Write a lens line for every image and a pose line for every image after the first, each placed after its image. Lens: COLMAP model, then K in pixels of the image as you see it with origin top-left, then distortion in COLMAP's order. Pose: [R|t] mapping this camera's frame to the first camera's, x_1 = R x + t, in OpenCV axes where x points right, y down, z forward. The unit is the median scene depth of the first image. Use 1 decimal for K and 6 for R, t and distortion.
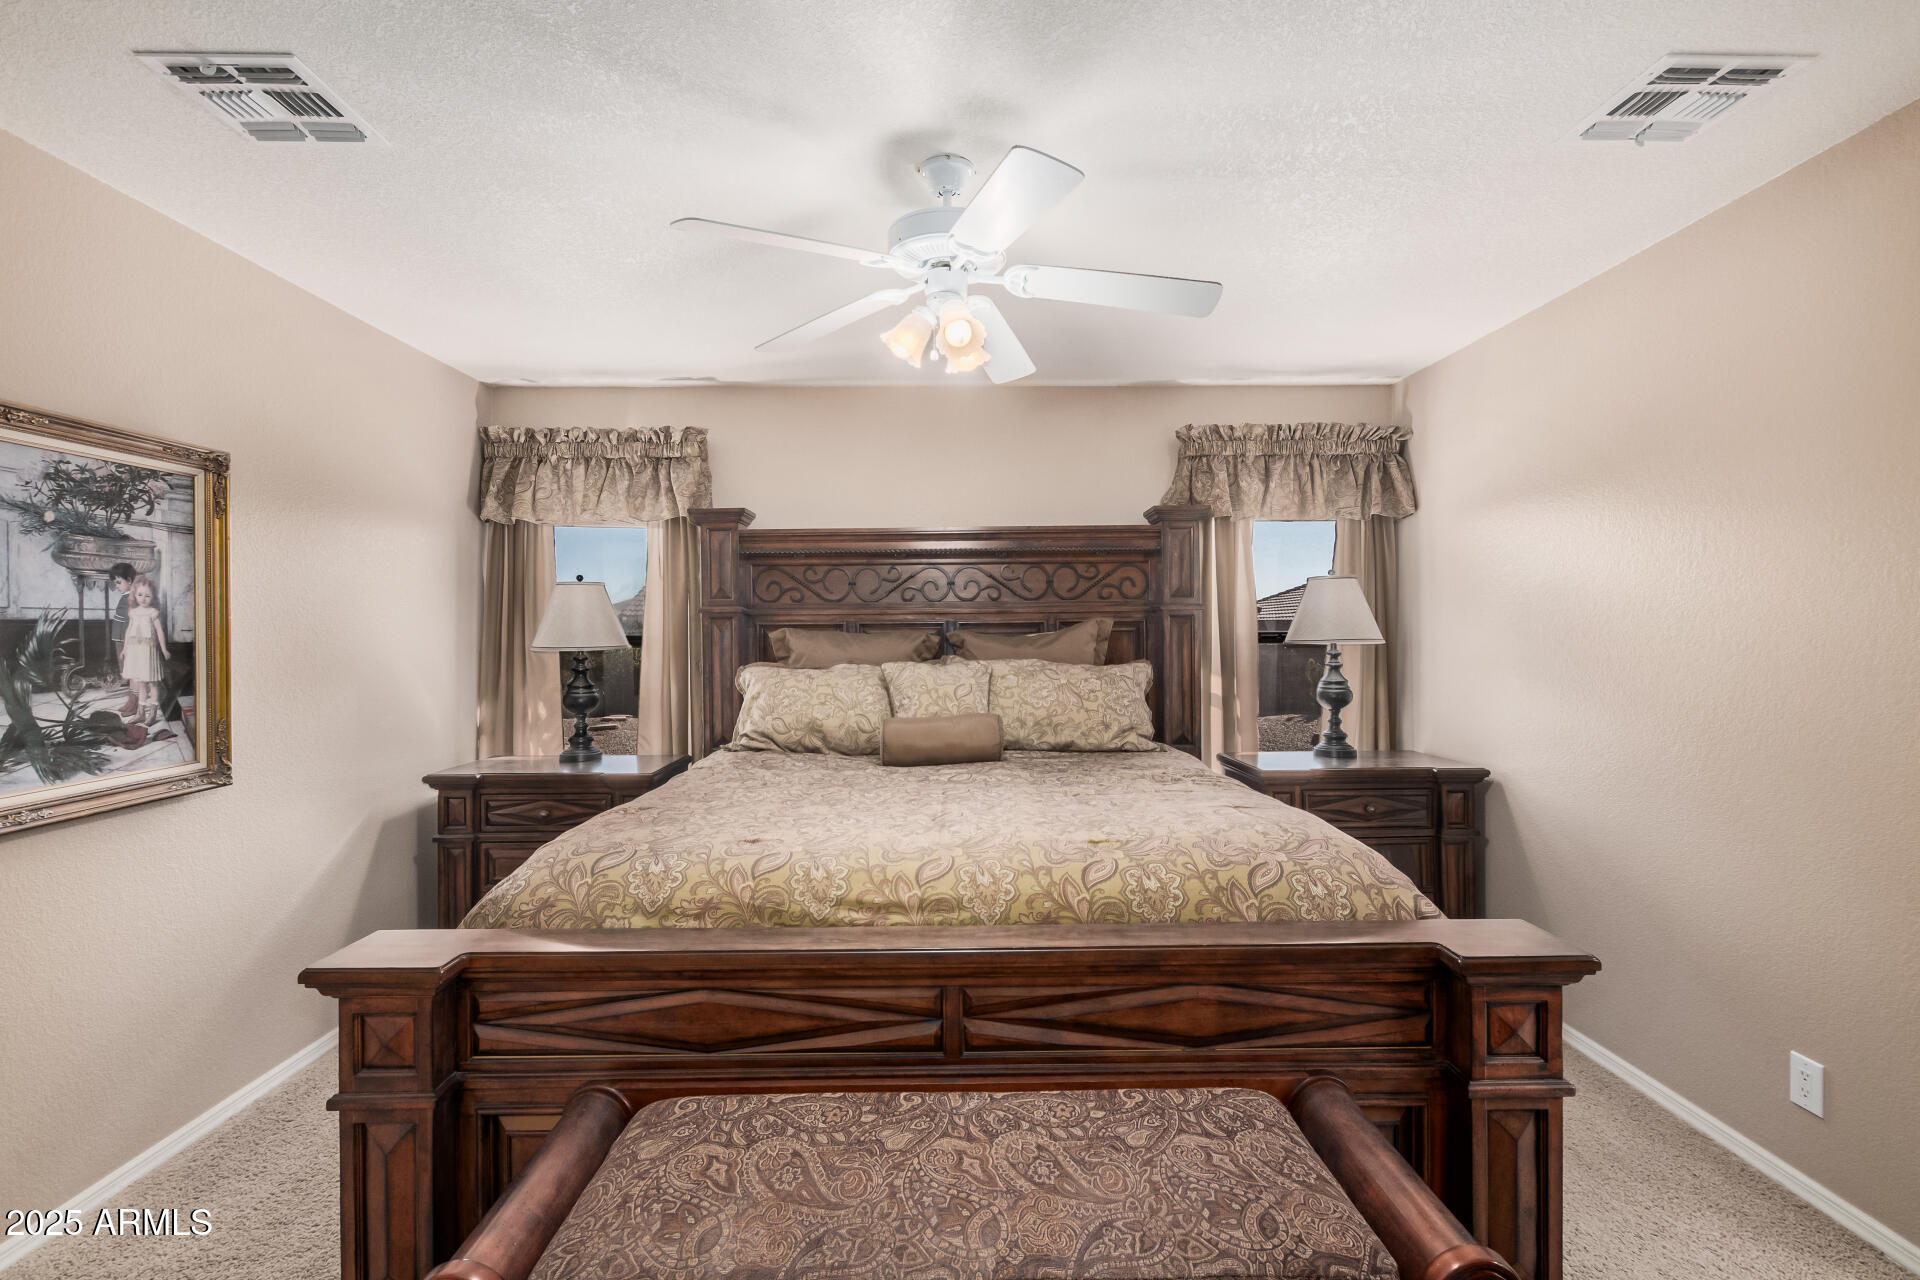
lens RADIAL K [[885.8, 0, 954.6], [0, 885.8, 639.8], [0, 0, 1]] dist [0.005222, 0.000056]
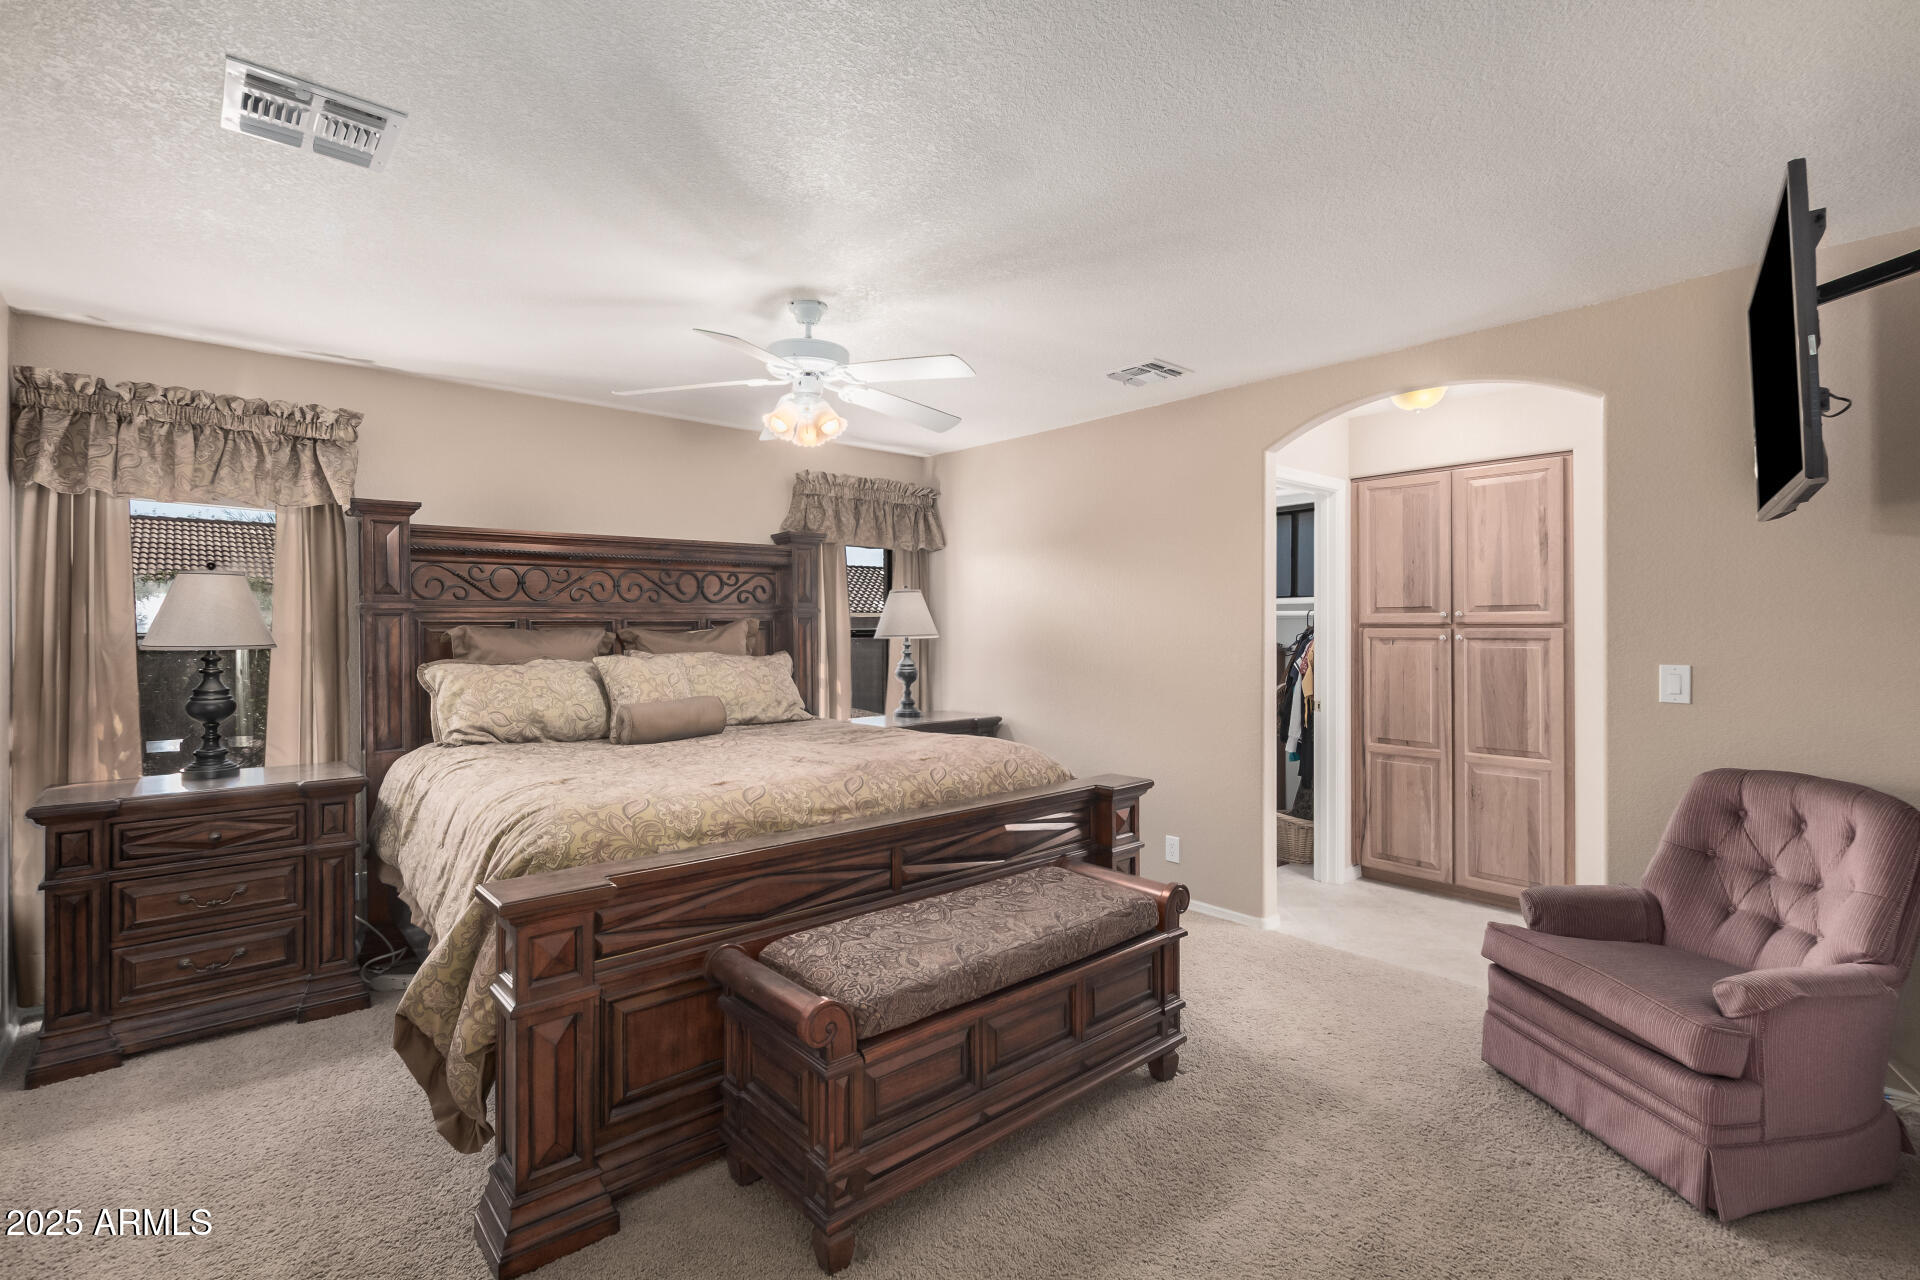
lens RADIAL K [[885.8, 0, 971.6], [0, 885.8, 626.8], [0, 0, 1]] dist [0.005222, 0.000056]
pose [[0.753947, 0.003223, 0.656928, -0.428809], [0.004635, 0.999937, -0.010224, 0.001599], [-0.656919, 0.010753, 0.753884, -0.142322]]
